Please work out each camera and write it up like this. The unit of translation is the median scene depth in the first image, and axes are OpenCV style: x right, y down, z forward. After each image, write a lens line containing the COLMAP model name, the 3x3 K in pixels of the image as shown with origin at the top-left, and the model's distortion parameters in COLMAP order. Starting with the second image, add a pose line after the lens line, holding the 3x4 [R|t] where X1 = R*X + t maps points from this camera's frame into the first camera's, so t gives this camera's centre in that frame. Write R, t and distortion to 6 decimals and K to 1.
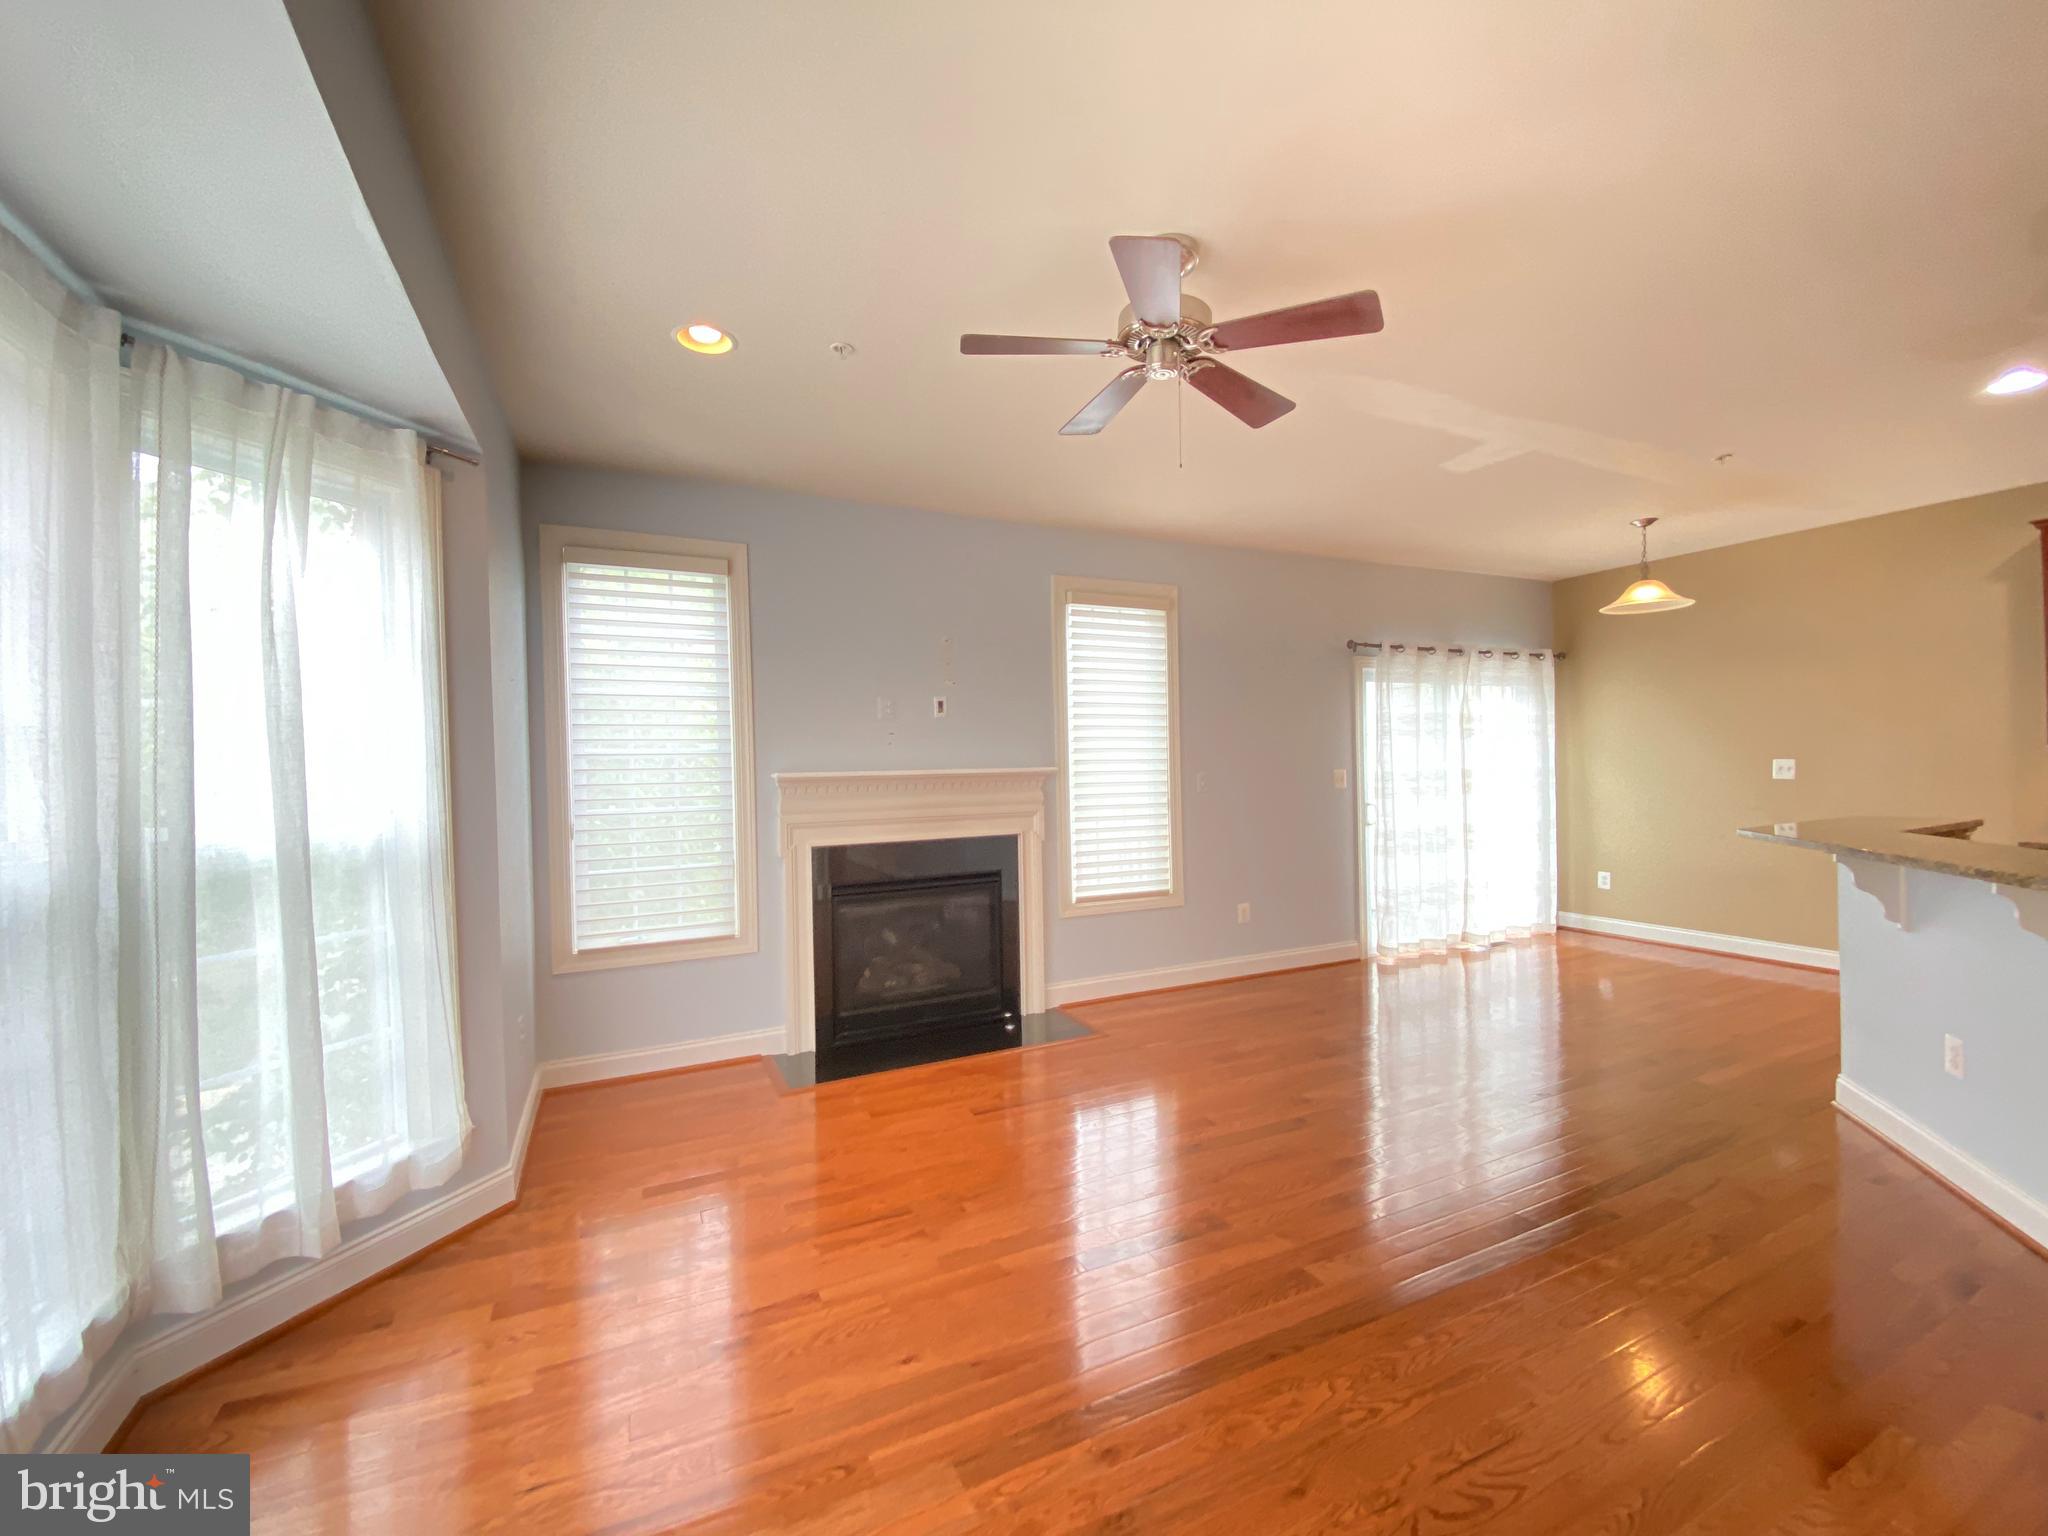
lens RADIAL K [[830.3, 0, 1026.2], [0, 830.3, 773.0], [0, 0, 1]] dist [-0.016827, -0.002705]
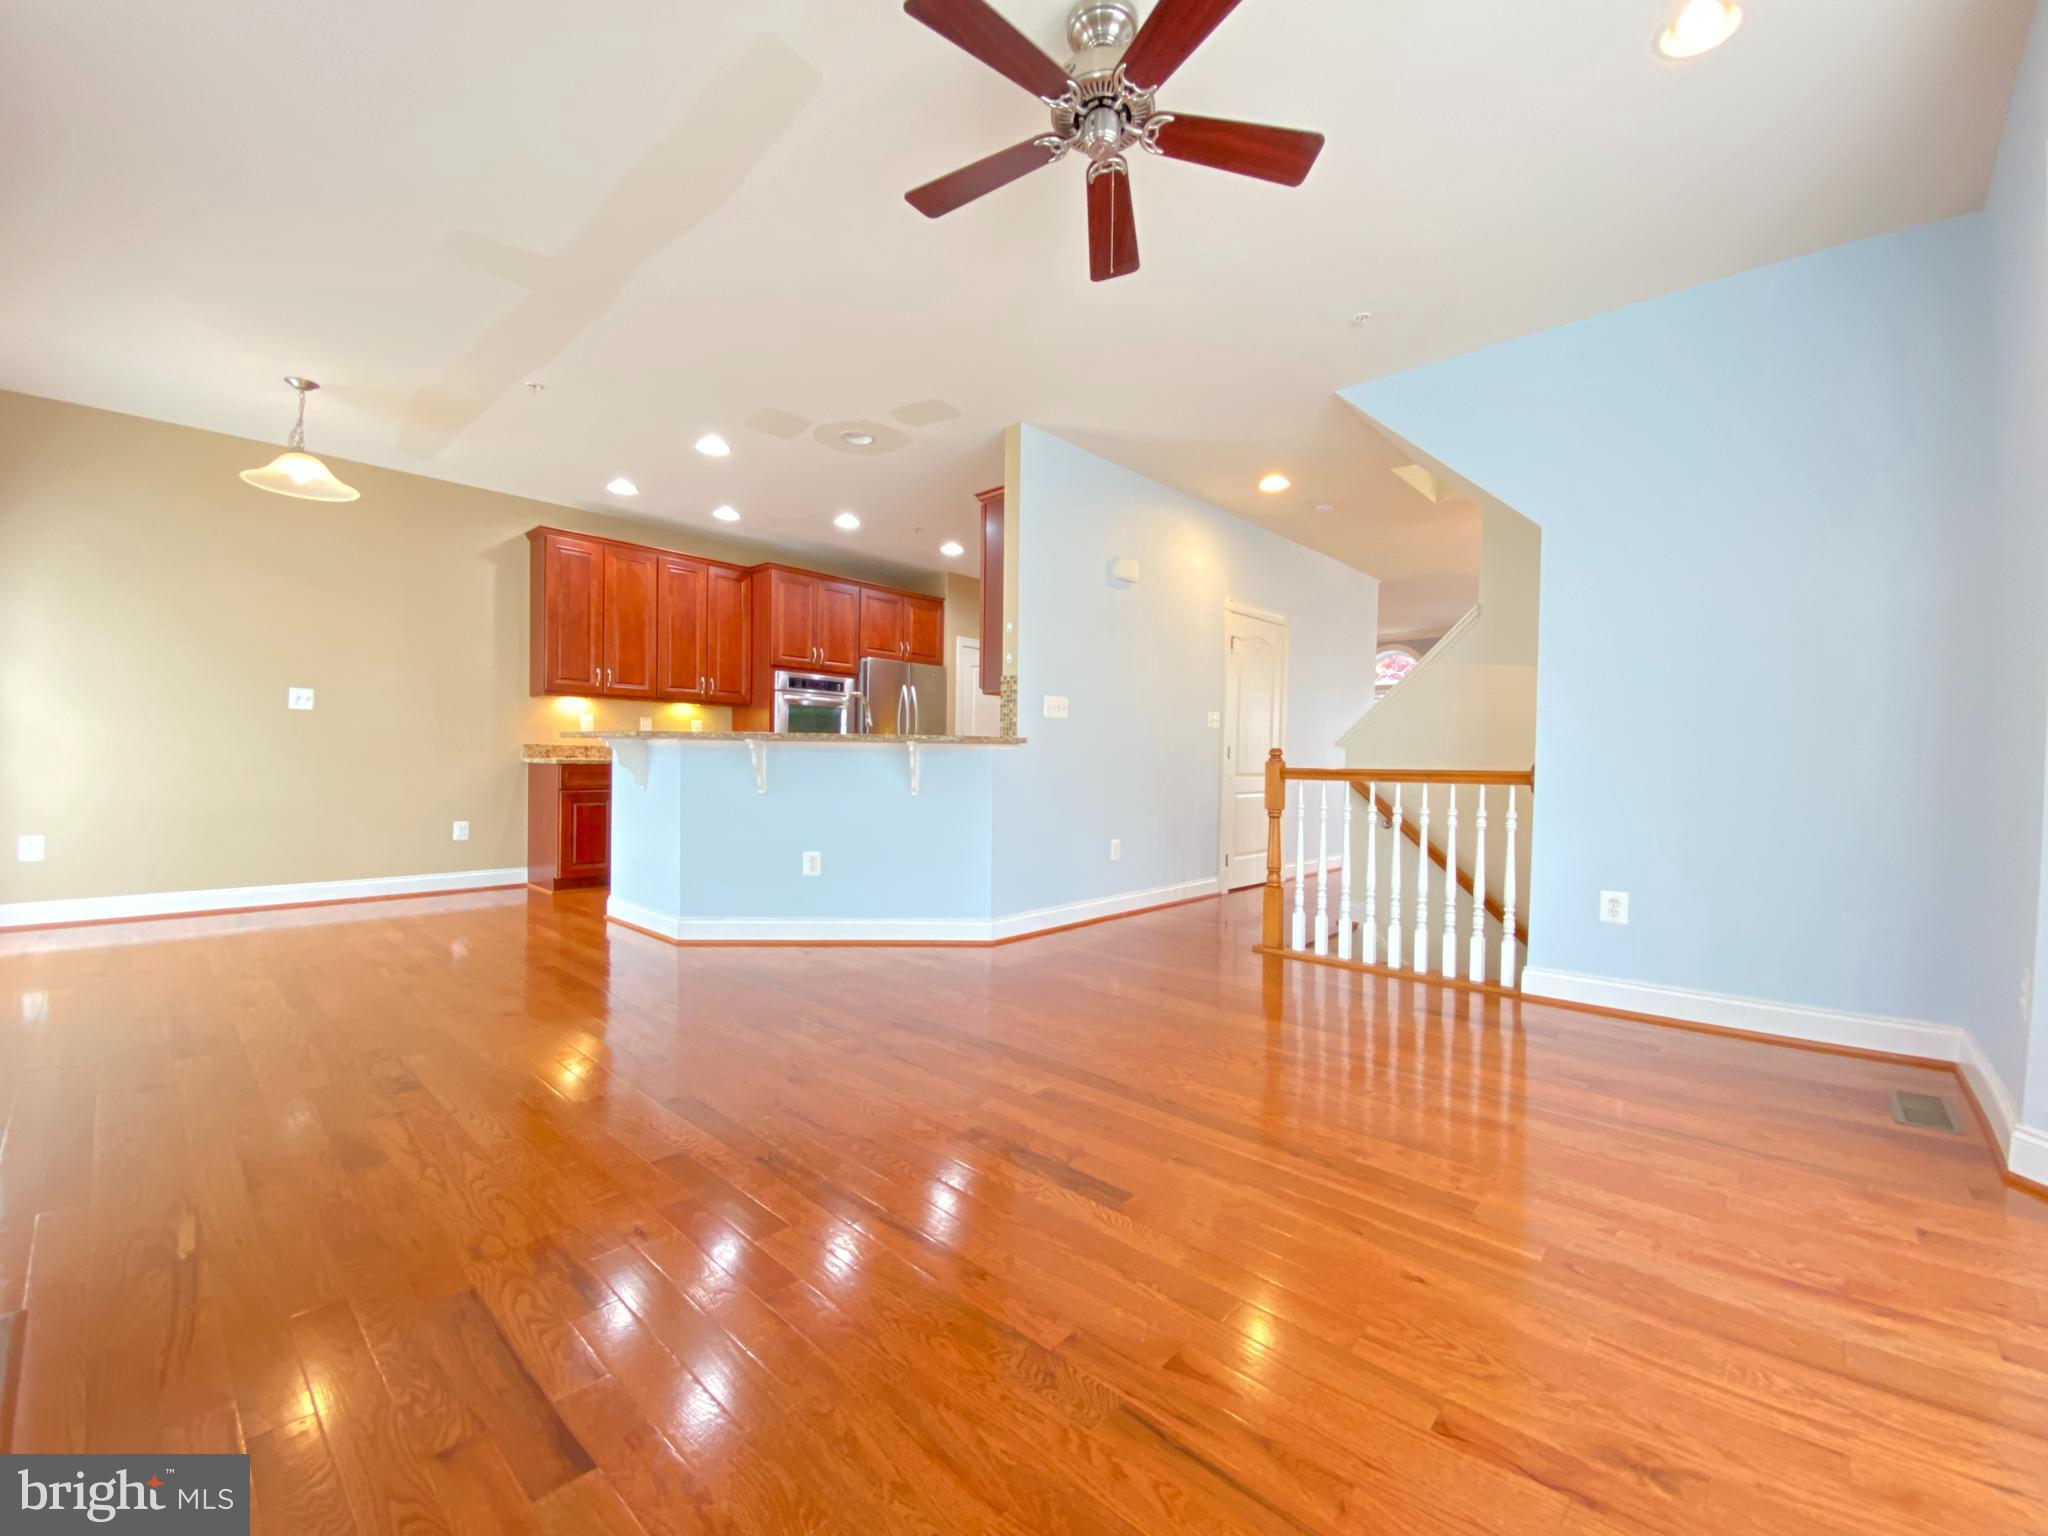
lens RADIAL K [[830.3, 0, 1032.1], [0, 830.3, 769.7], [0, 0, 1]] dist [-0.016827, -0.002705]
pose [[-0.367599, 0.007682, 0.929953, -0.681947], [-0.005448, 0.999931, -0.010413, 0.217084], [-0.929968, -0.008895, -0.367532, 1.499979]]
